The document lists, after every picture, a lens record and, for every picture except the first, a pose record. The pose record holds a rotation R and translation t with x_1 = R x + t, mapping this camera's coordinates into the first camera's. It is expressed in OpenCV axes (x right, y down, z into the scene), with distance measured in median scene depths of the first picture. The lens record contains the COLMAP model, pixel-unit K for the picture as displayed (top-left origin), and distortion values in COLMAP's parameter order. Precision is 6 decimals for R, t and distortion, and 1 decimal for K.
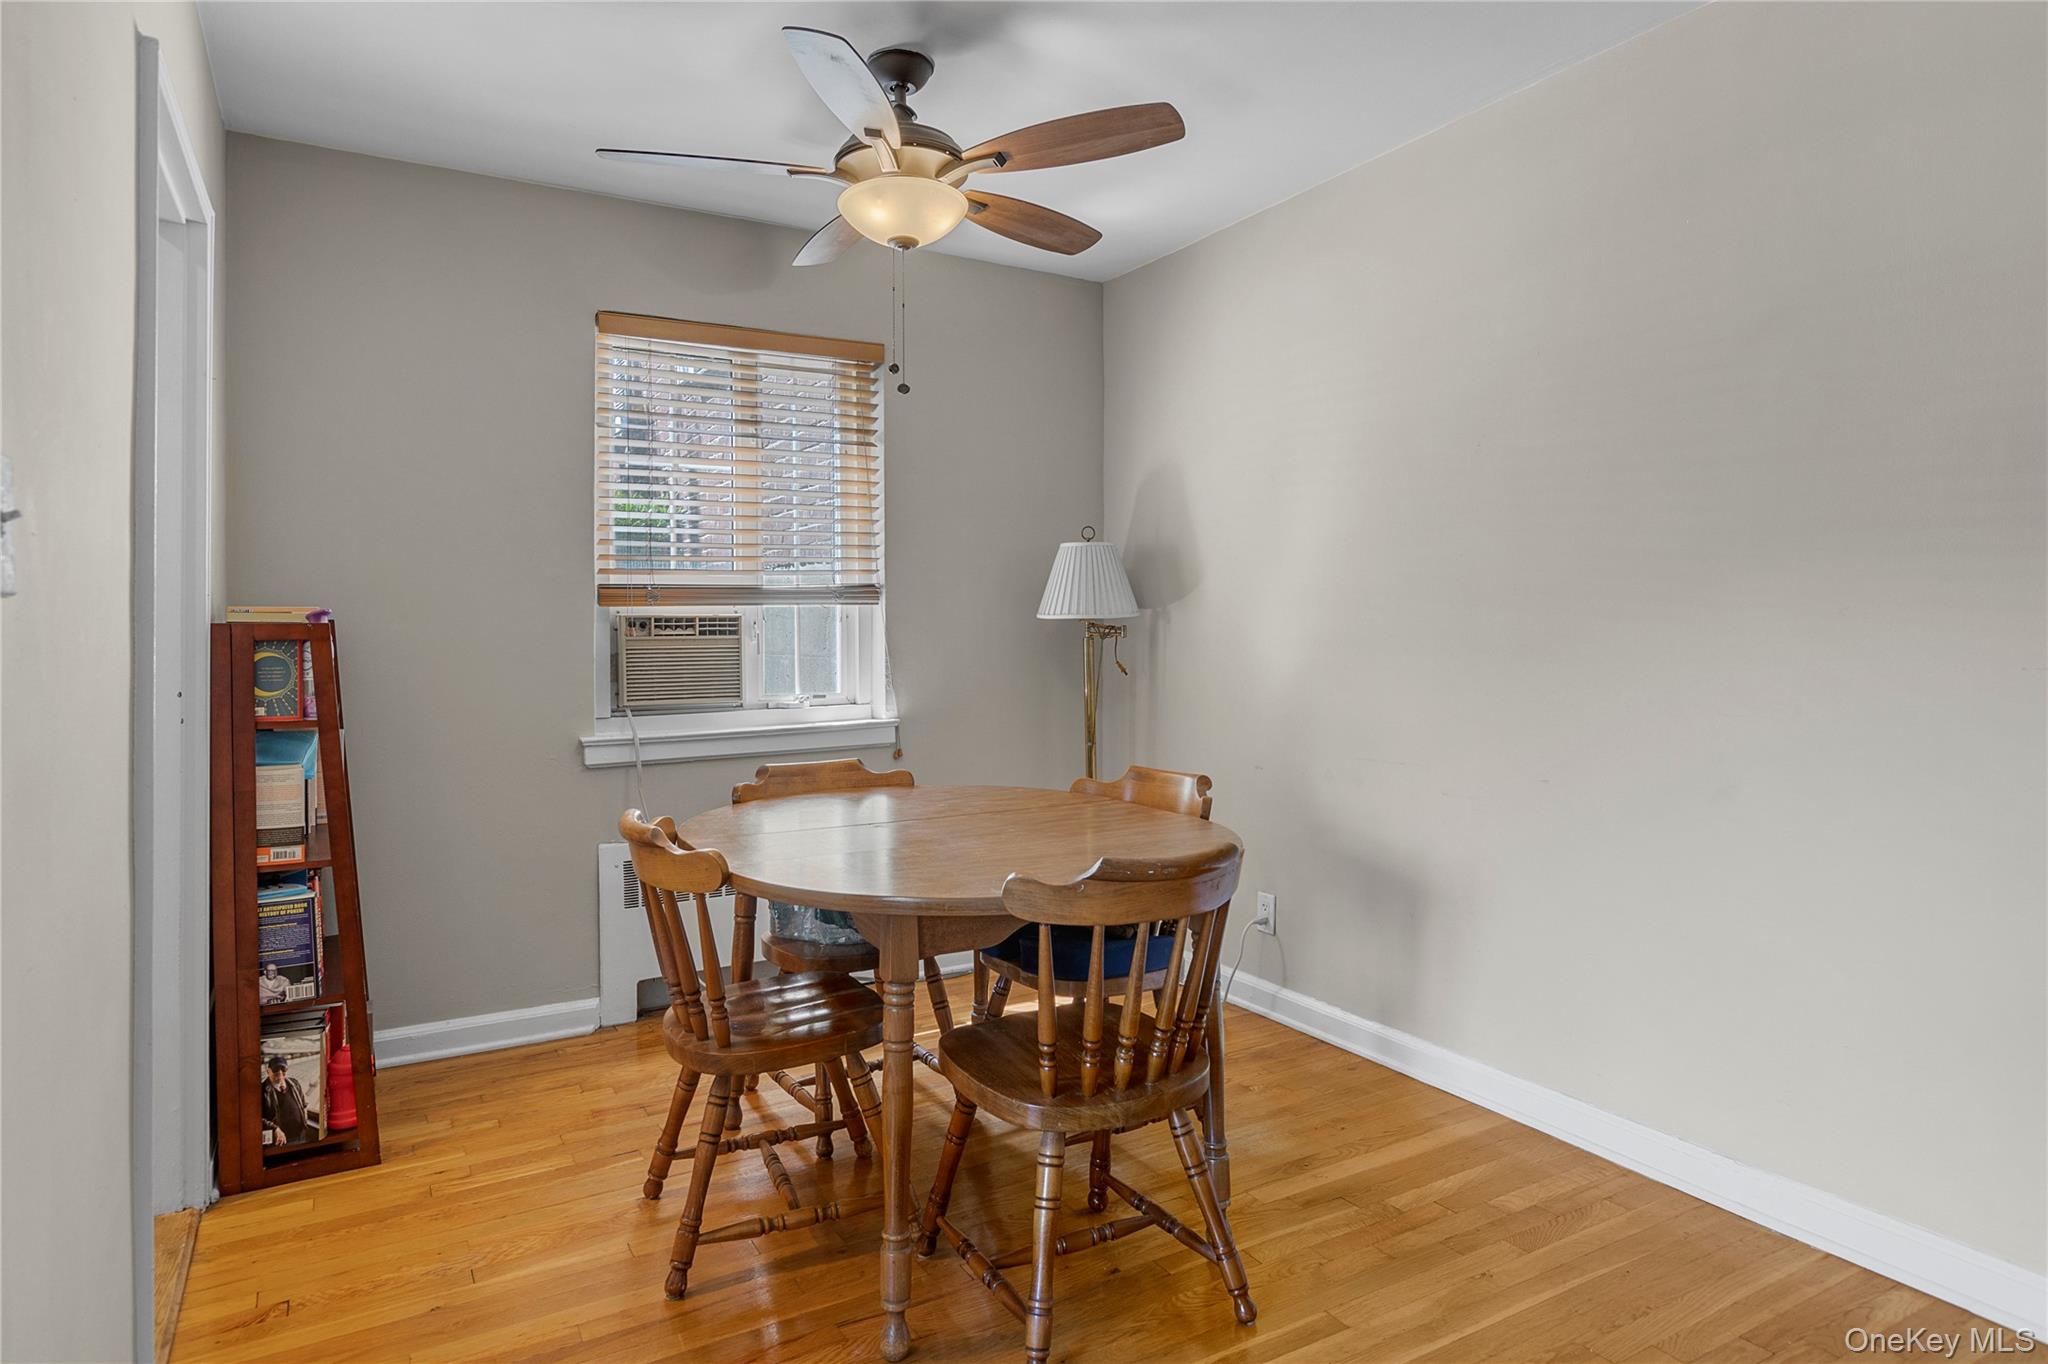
lens RADIAL K [[1170.0, 0, 1021.3], [0, 1170.0, 632.1], [0, 0, 1]] dist [0.004930, -0.001643]
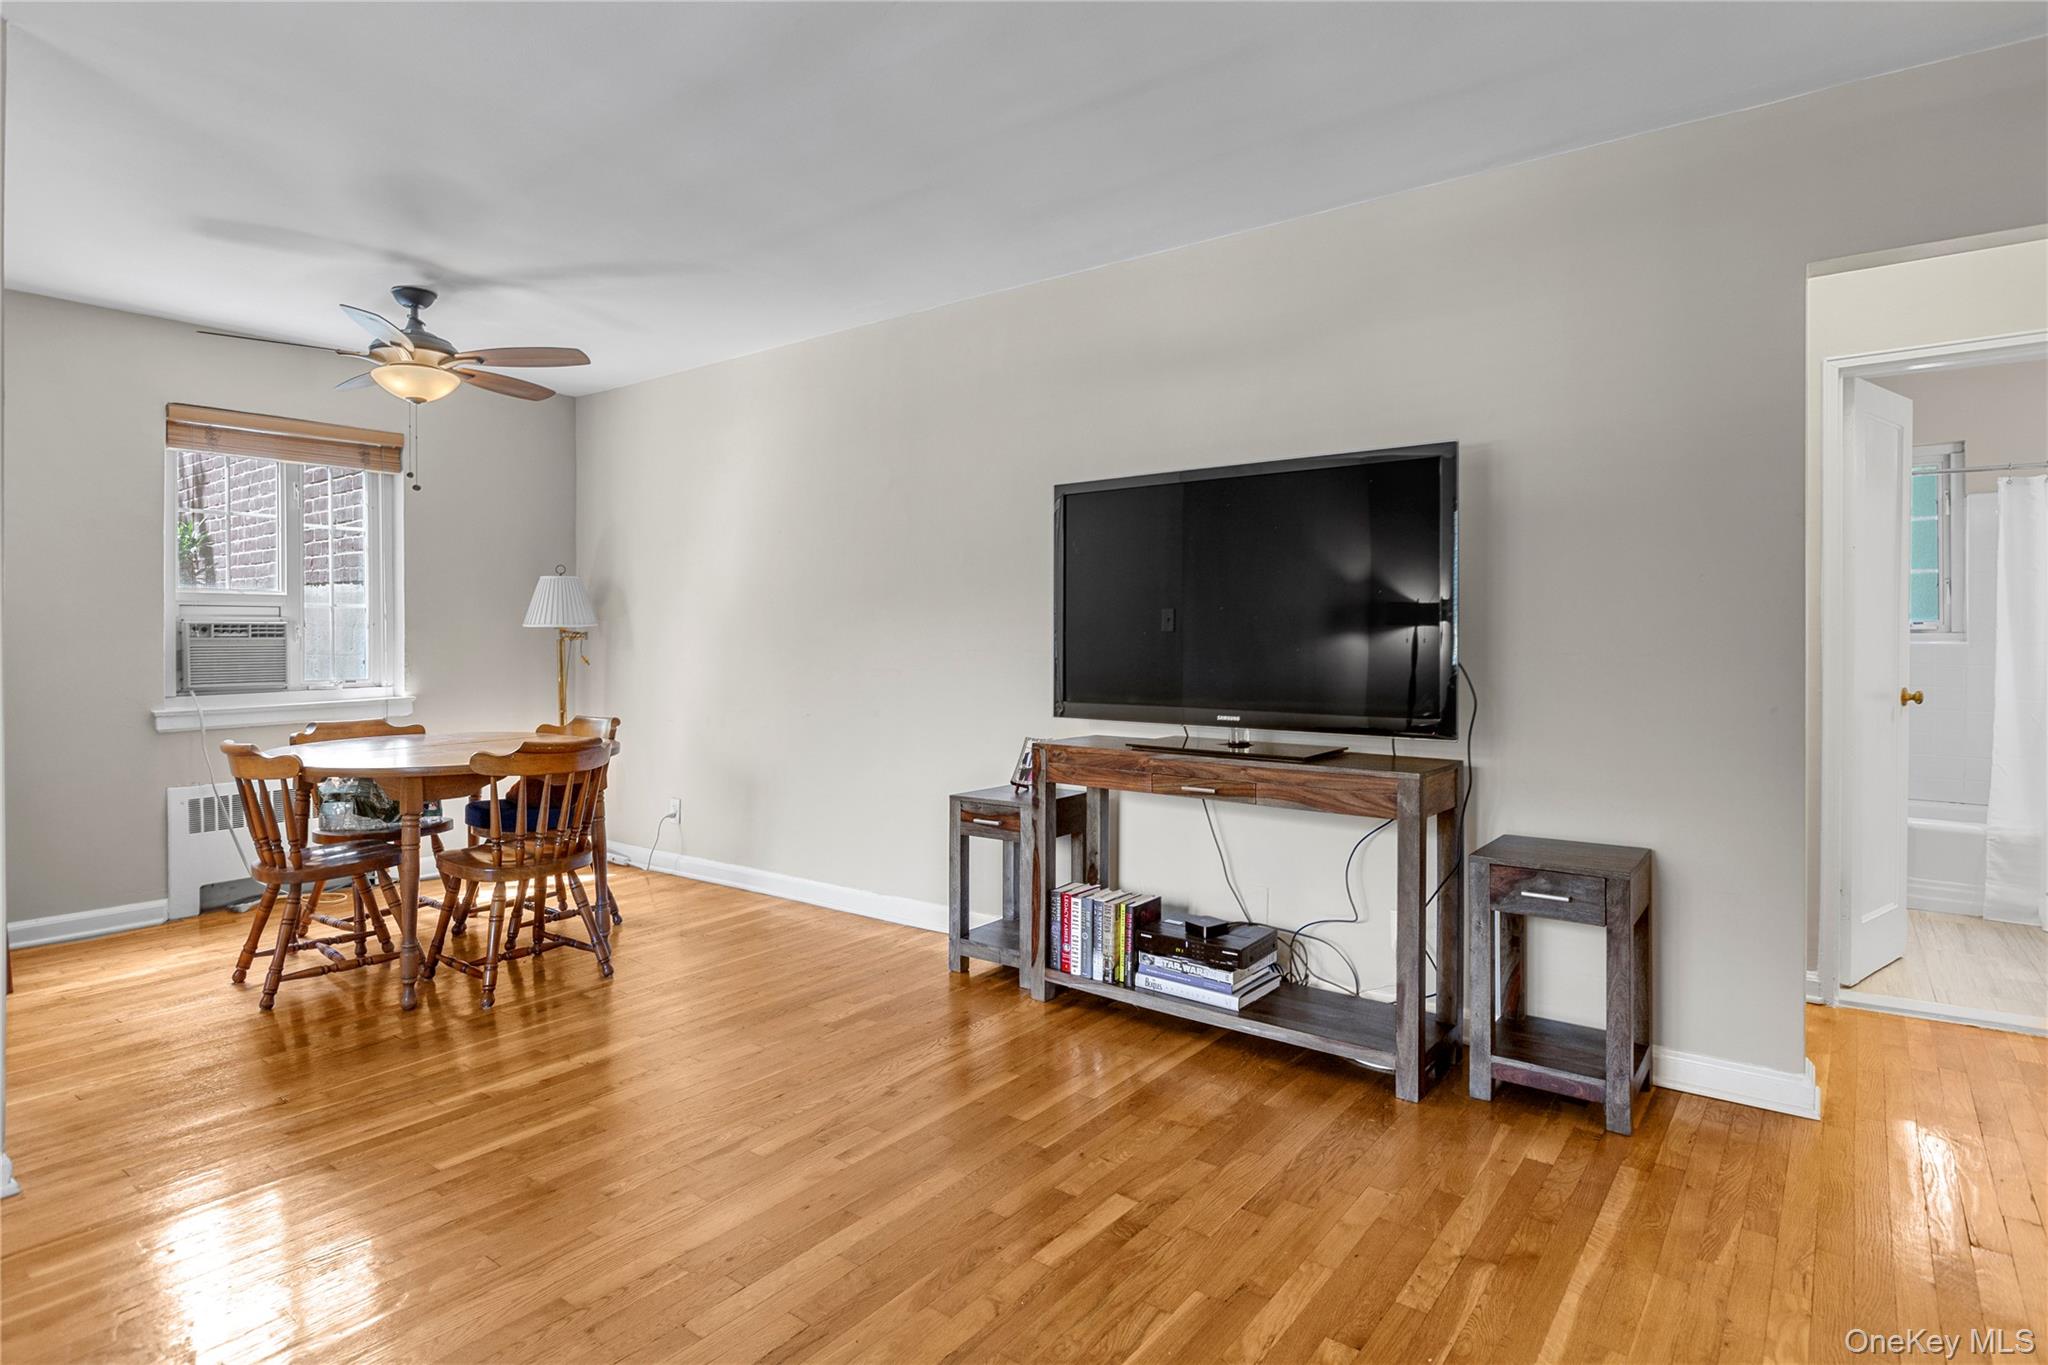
lens RADIAL K [[1088.1, 0, 1023.3], [0, 1088.1, 642.1], [0, 0, 1]] dist [0.001332, -0.000794]
pose [[0.921828, 0.000529, 0.387598, 0.095706], [-0.000019, 0.999999, -0.001320, 0.013968], [-0.387598, 0.001209, 0.921828, -0.763445]]
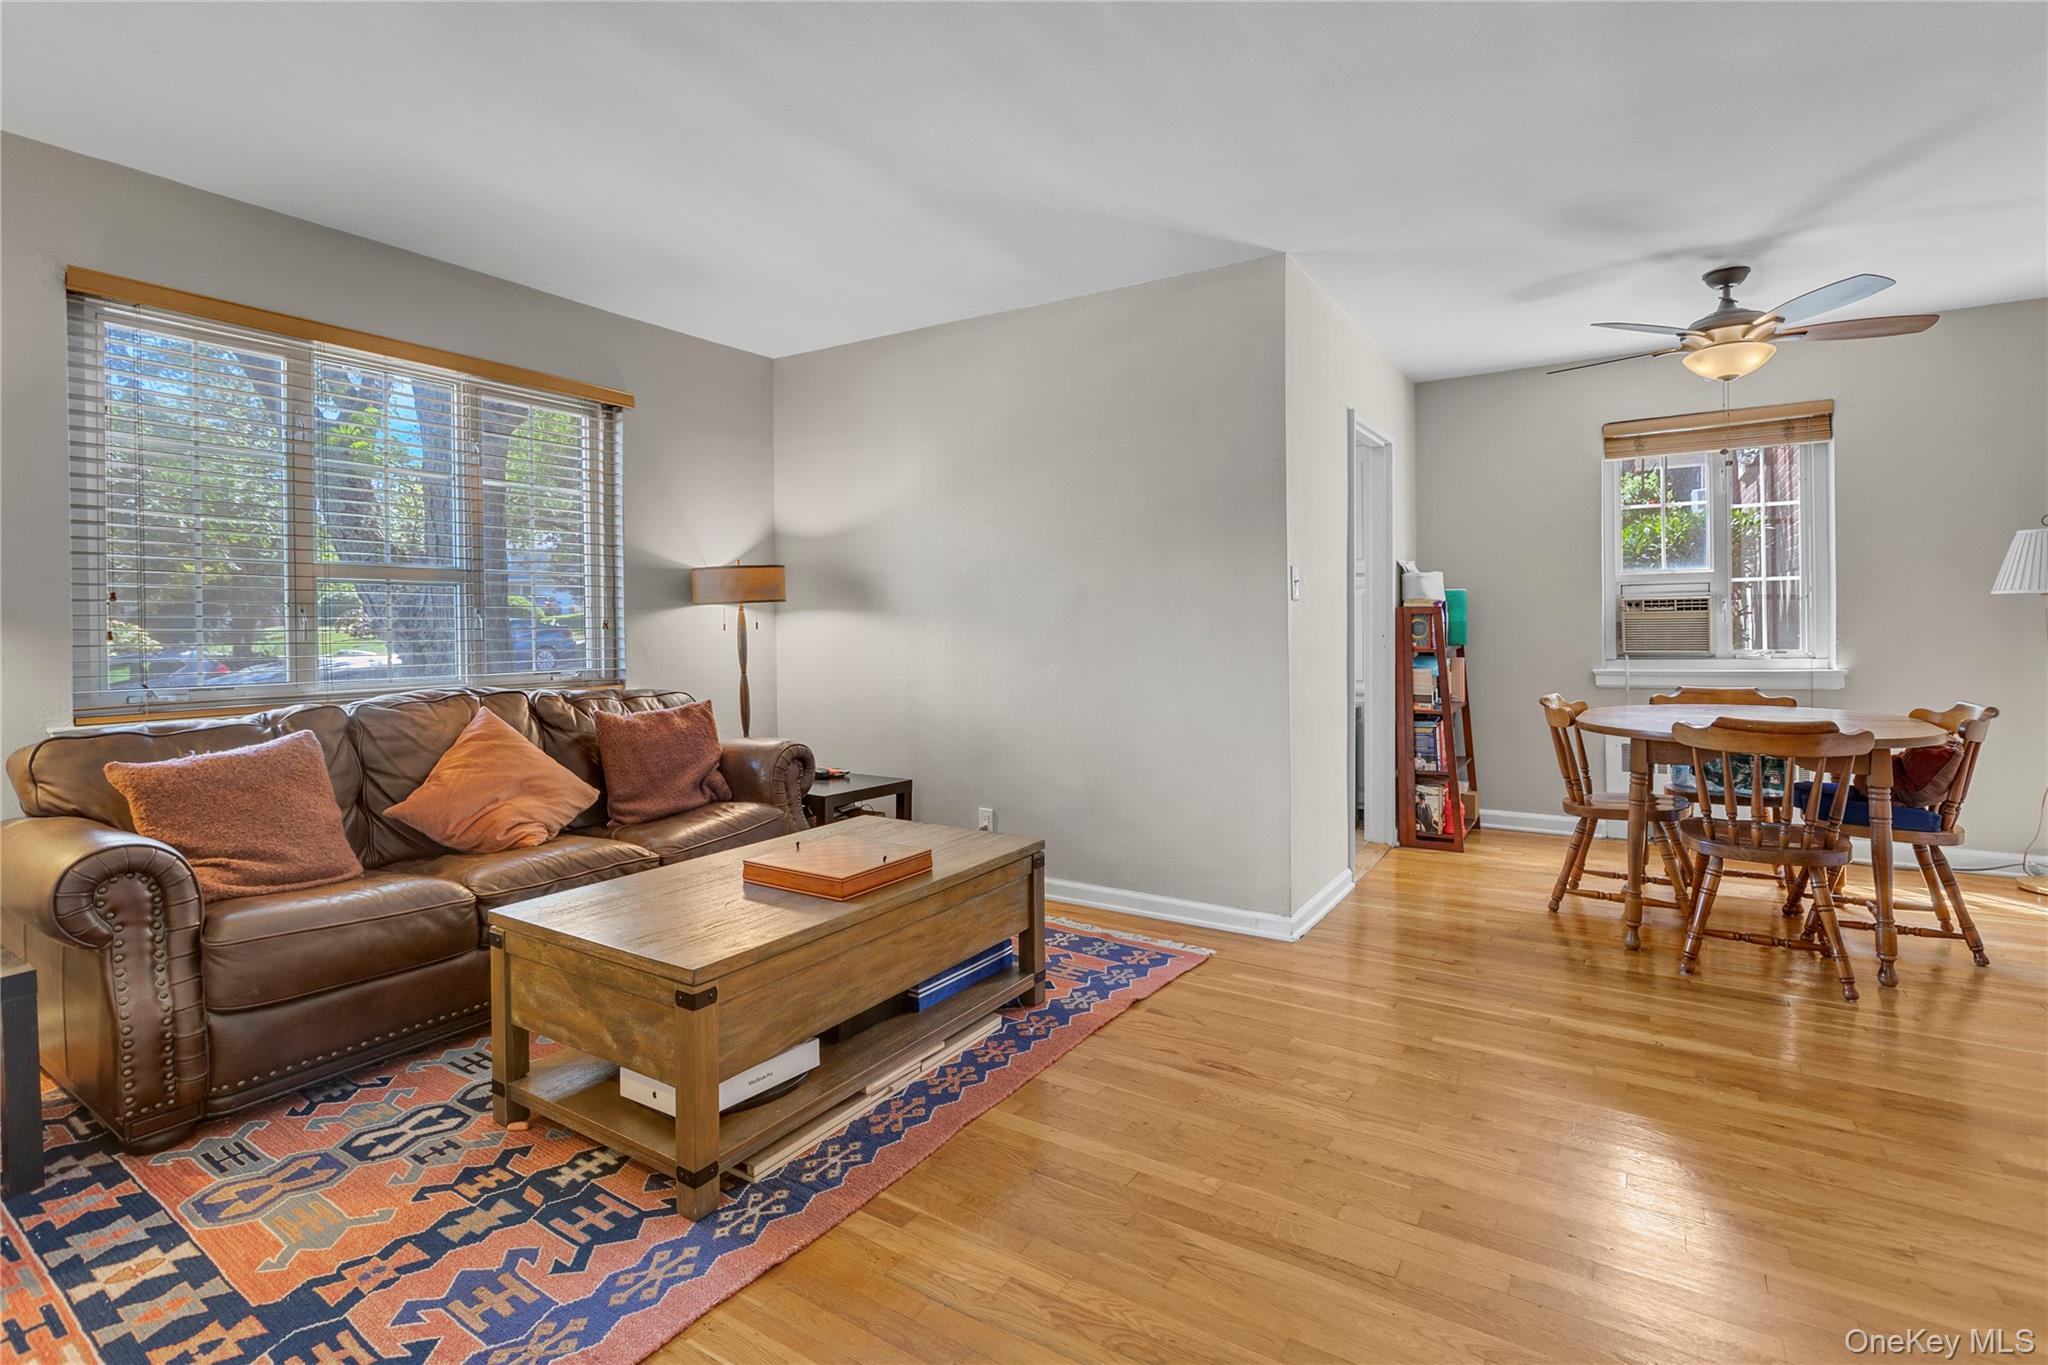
lens RADIAL K [[965.3, 0, 999.3], [0, 965.3, 632.6], [0, 0, 1]] dist [-0.003201, -0.000299]
pose [[0.440495, 0.008298, -0.897717, 0.695066], [0.006317, 0.999904, 0.012343, 0.014706], [0.897733, -0.011108, 0.440401, -0.576516]]
